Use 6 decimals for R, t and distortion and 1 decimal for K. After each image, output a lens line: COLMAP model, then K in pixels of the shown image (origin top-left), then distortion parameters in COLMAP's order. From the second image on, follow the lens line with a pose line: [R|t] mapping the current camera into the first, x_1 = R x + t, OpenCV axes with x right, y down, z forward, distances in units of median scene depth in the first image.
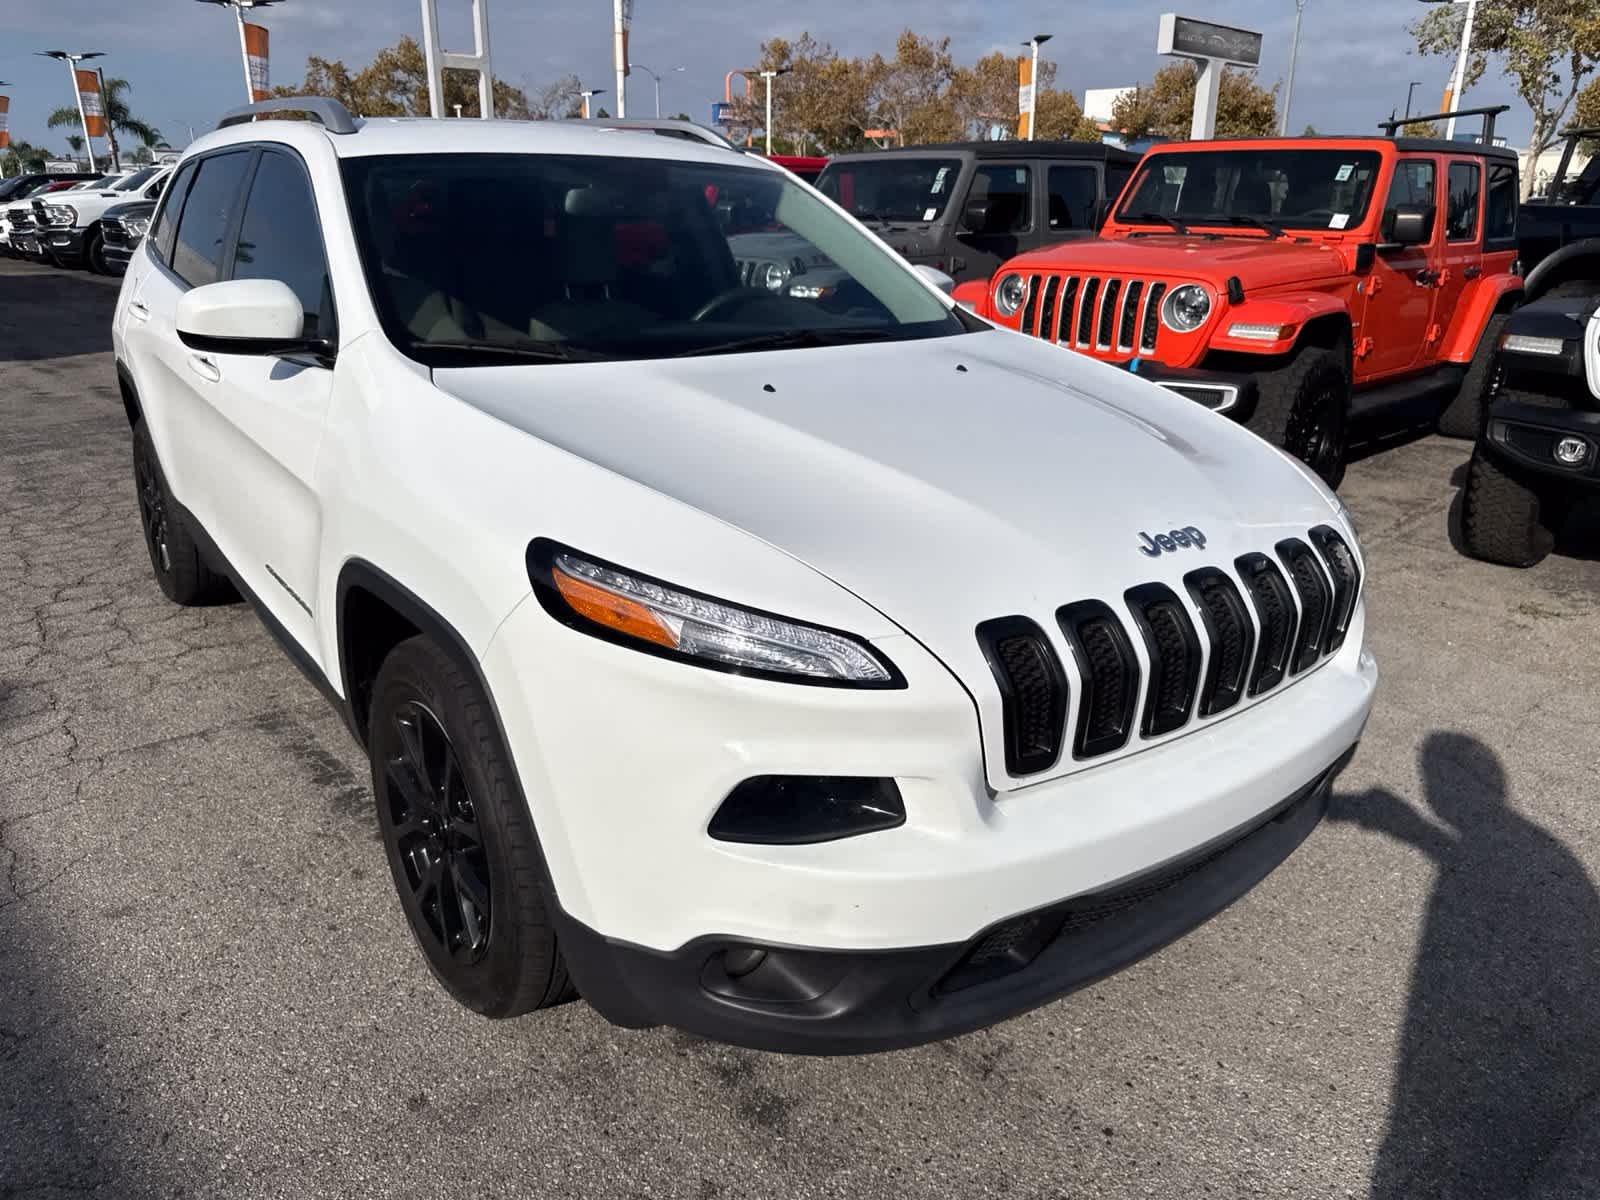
lens RADIAL K [[1132.1, 0, 809.6], [0, 1132.1, 595.4], [0, 0, 1]] dist [0.045793, -0.076162]
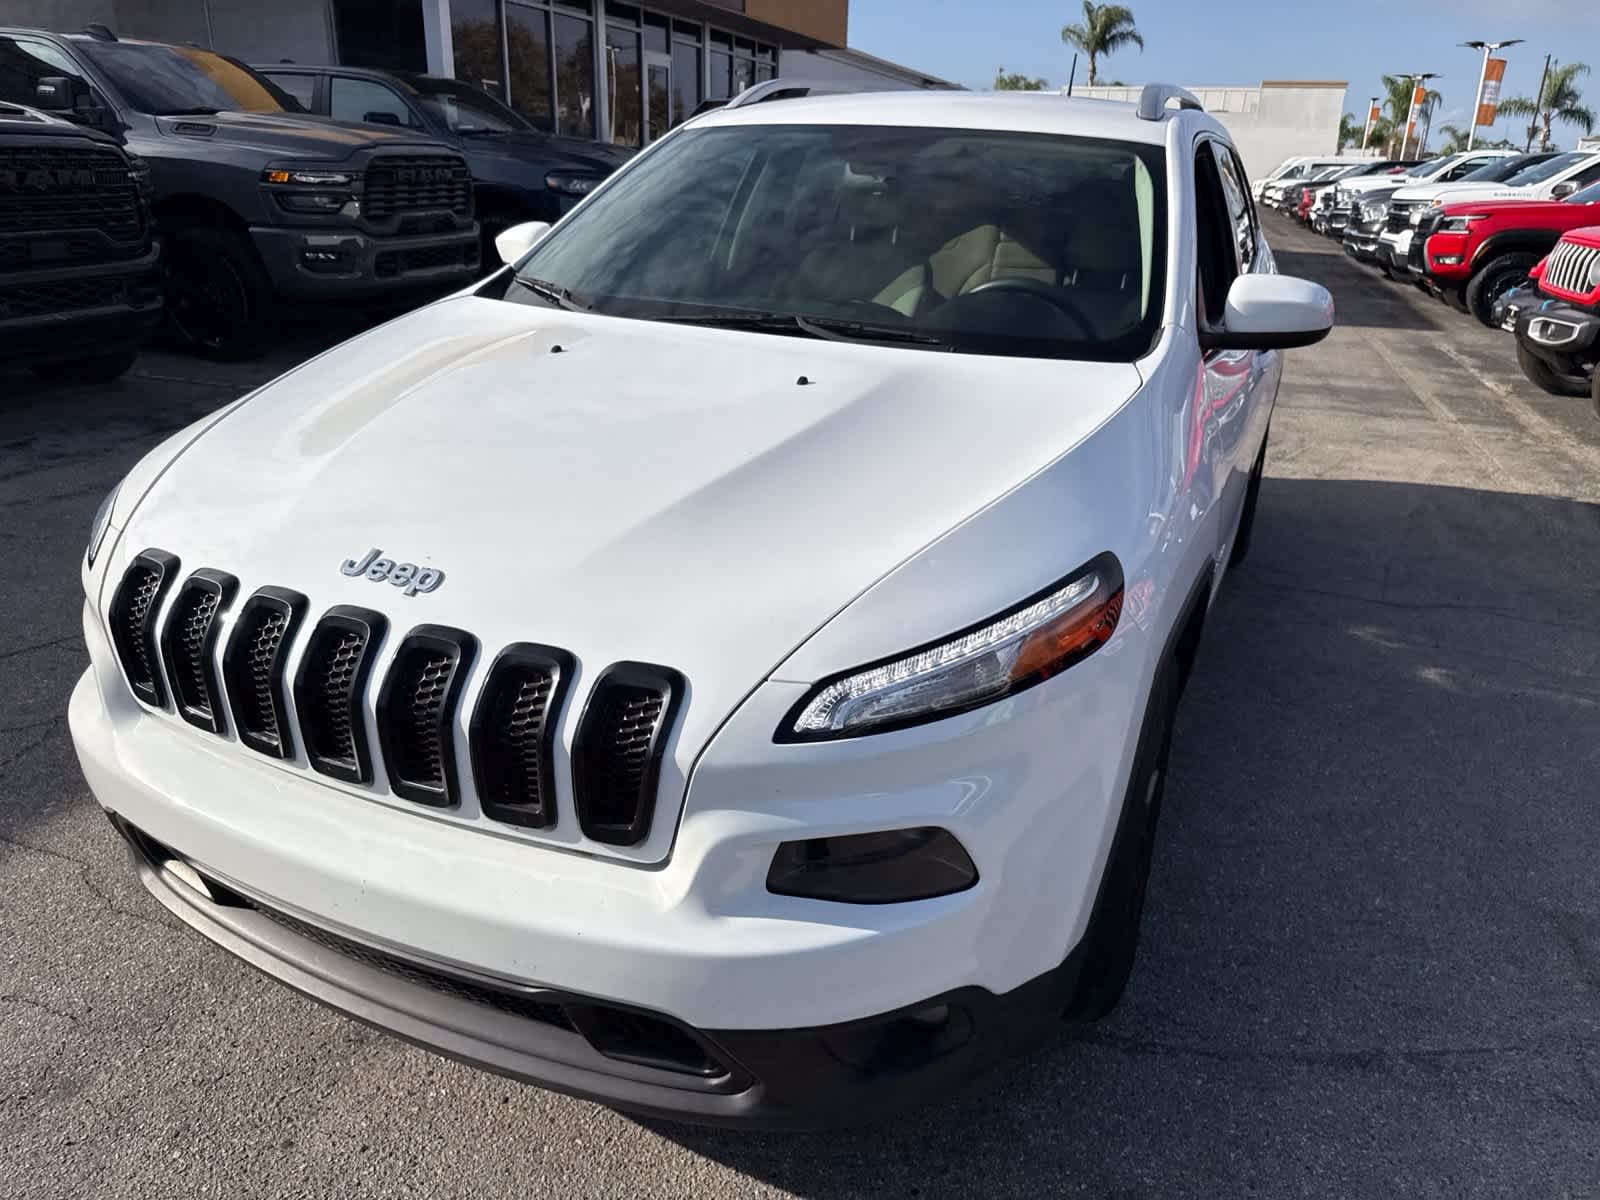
lens RADIAL K [[1135.9, 0, 803.8], [0, 1135.9, 602.7], [0, 0, 1]] dist [-0.000311, -0.005364]
pose [[0.468137, 0.327280, -0.820814, 0.356947], [-0.315091, 0.929650, 0.190969, -0.087070], [0.825570, 0.169231, 0.538327, 0.251073]]
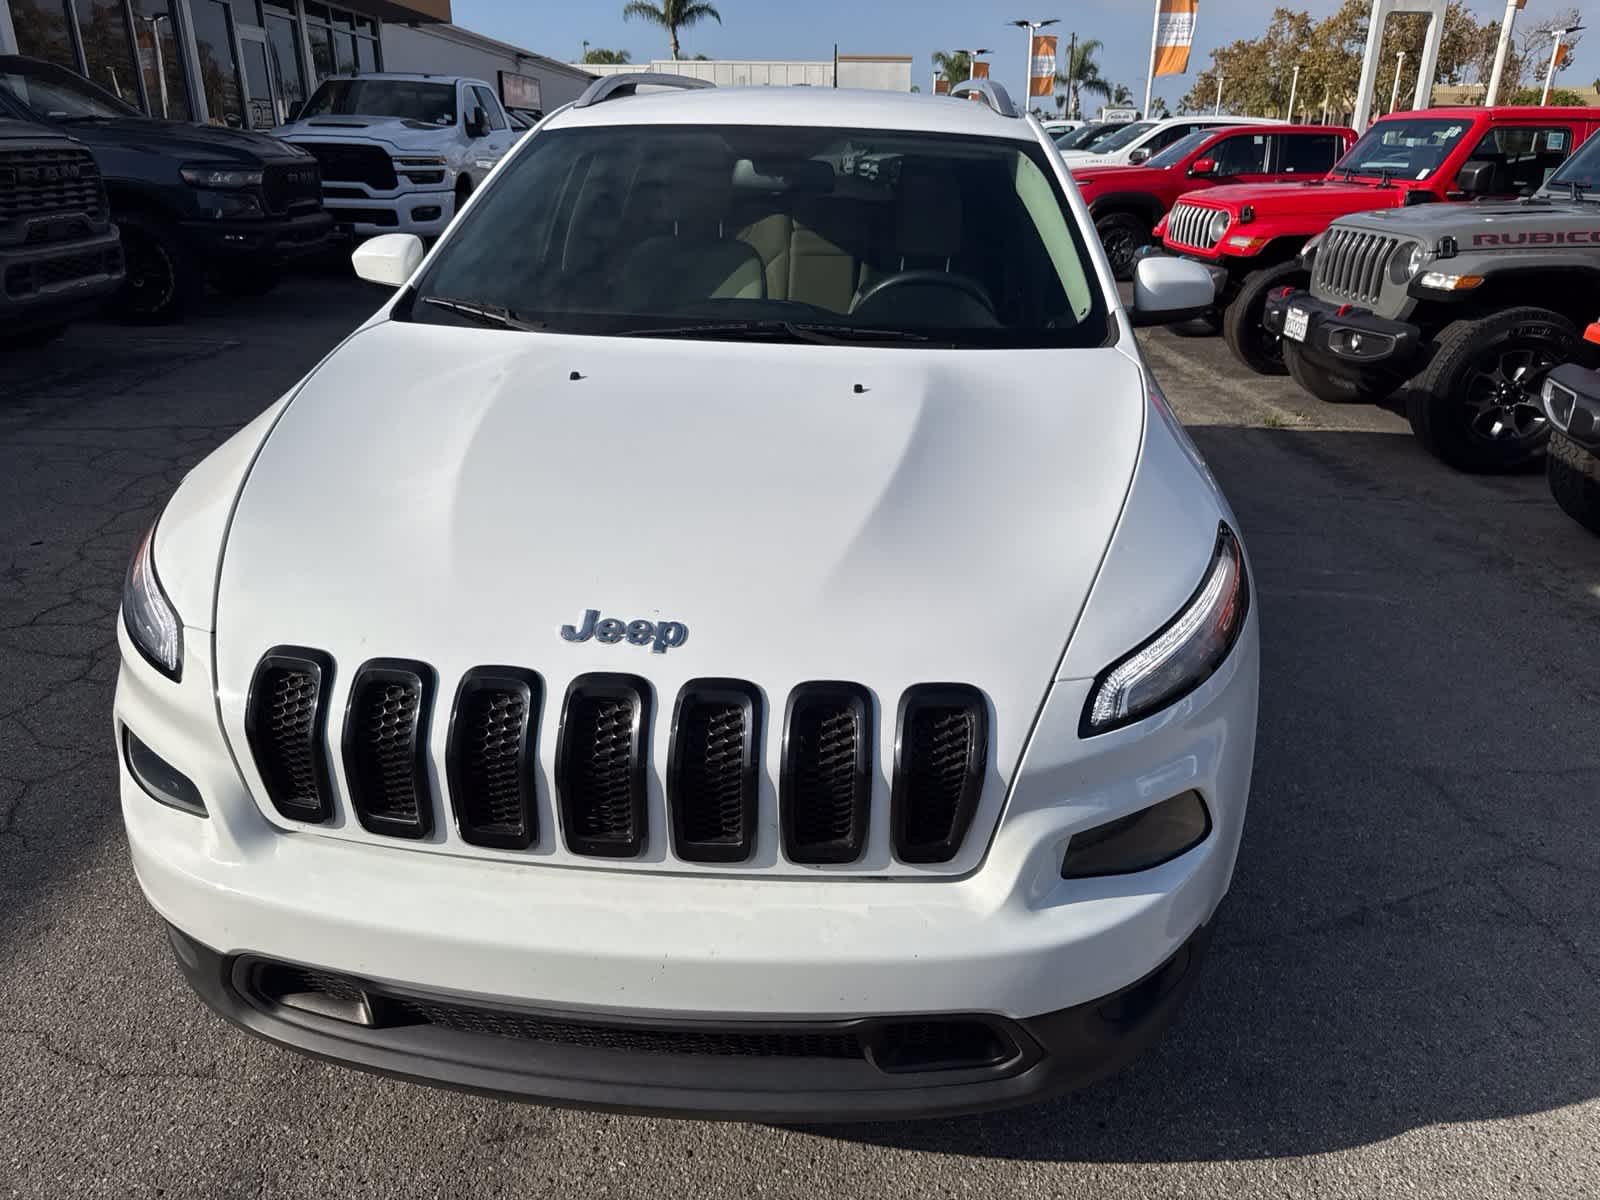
lens RADIAL K [[1134.6, 0, 804.4], [0, 1134.6, 600.6], [0, 0, 1]] dist [0.002435, -0.006360]
pose [[0.731857, 0.257004, -0.631138, 0.279948], [-0.231471, 0.964845, 0.124482, -0.060820], [0.640942, 0.054987, 0.765617, 0.149863]]
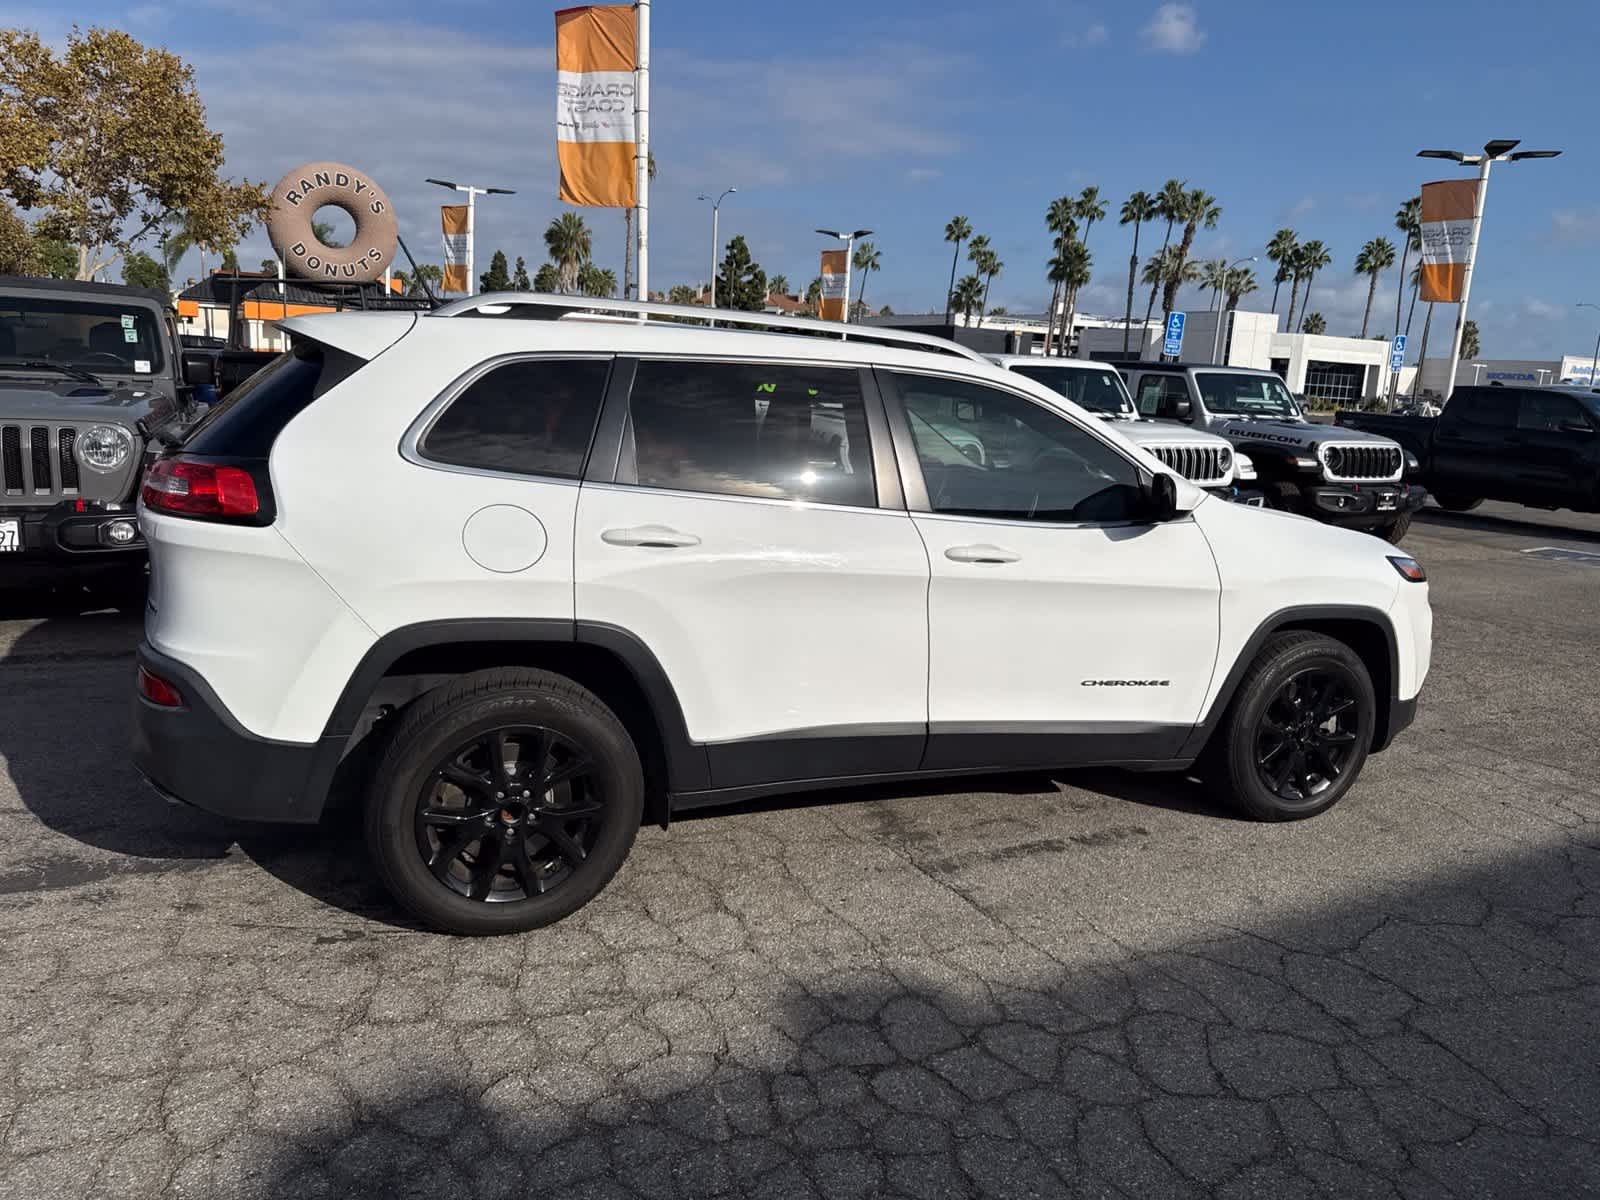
lens RADIAL K [[1114.3, 0, 800.0], [0, 1114.3, 600.0], [0, 0, 1]] dist [0.027745, -0.033564]
pose [[0.259340, -0.188339, 0.947244, -0.847484], [0.268997, 0.956075, 0.116448, -0.171832], [-0.927568, 0.224607, 0.298611, 0.422944]]
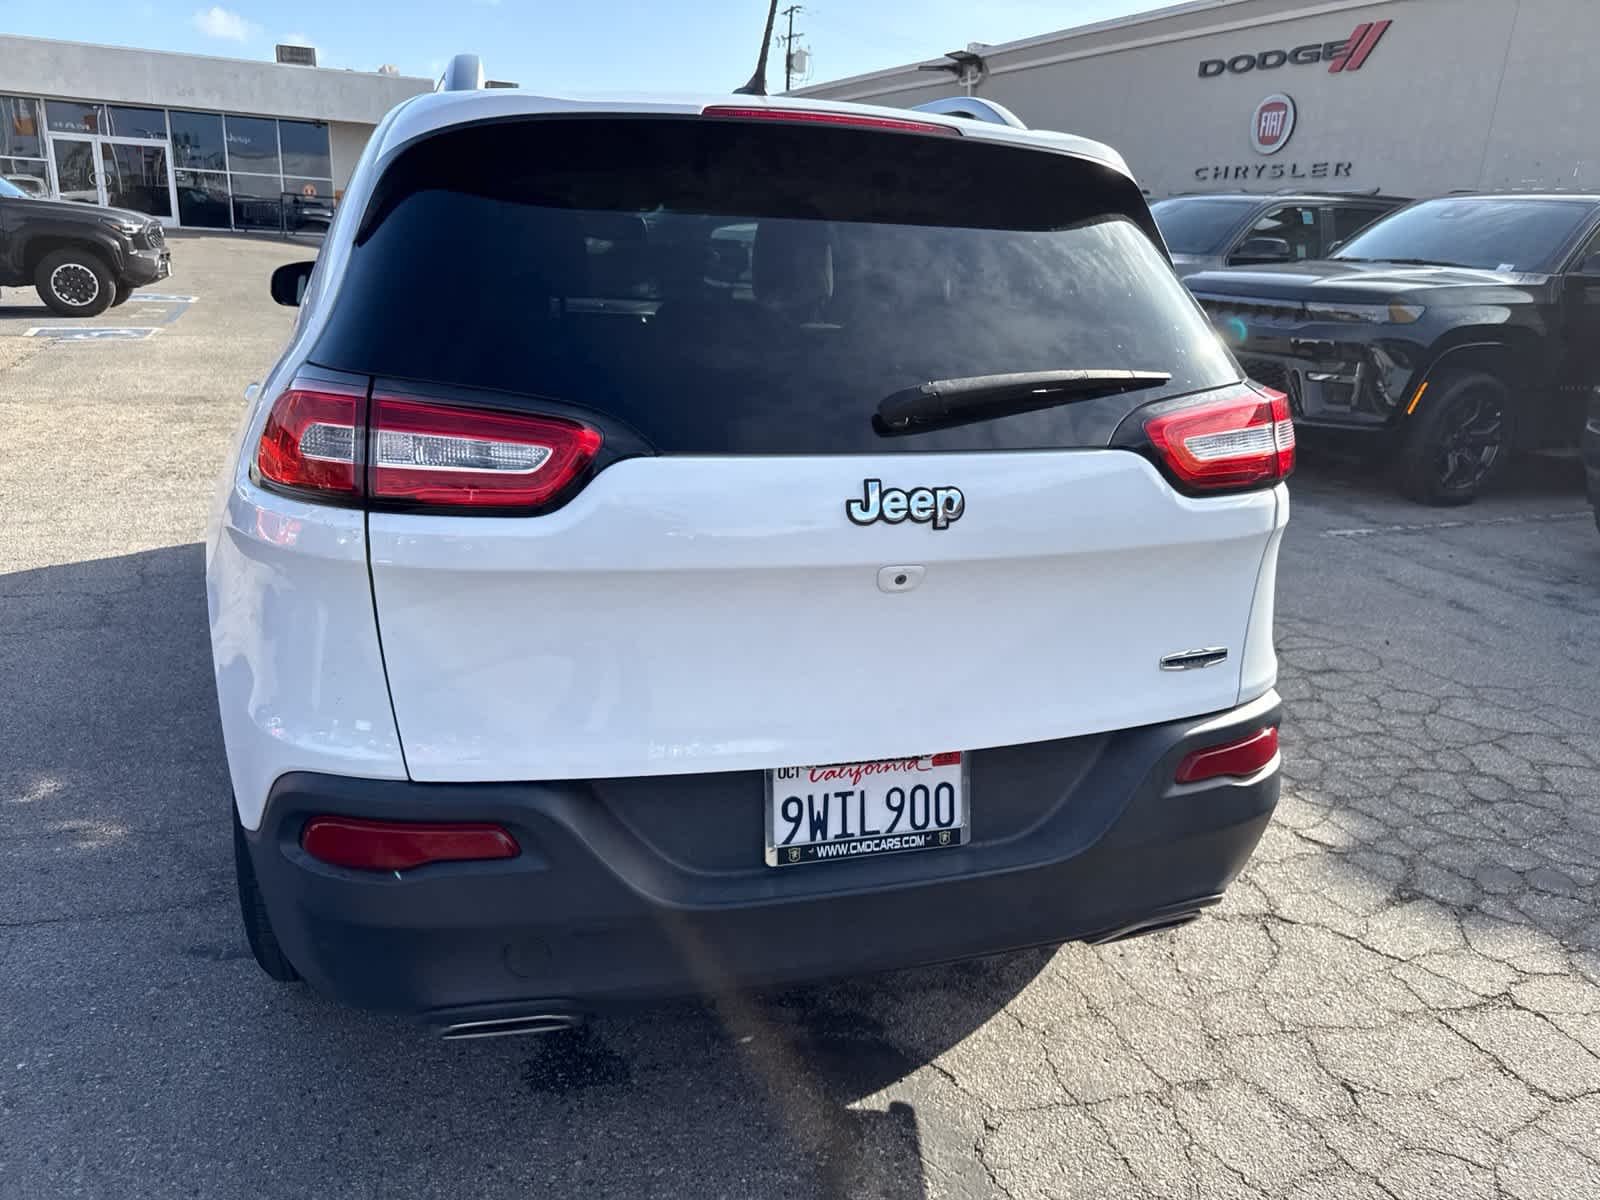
lens RADIAL K [[1139.1, 0, 804.3], [0, 1139.1, 604.1], [0, 0, 1]] dist [0.008262, -0.009950]
pose [[-0.932977, -0.165585, 0.319588, -0.447464], [0.058702, 0.806012, 0.588982, -0.385693], [-0.355118, 0.568267, -0.742270, 1.095577]]
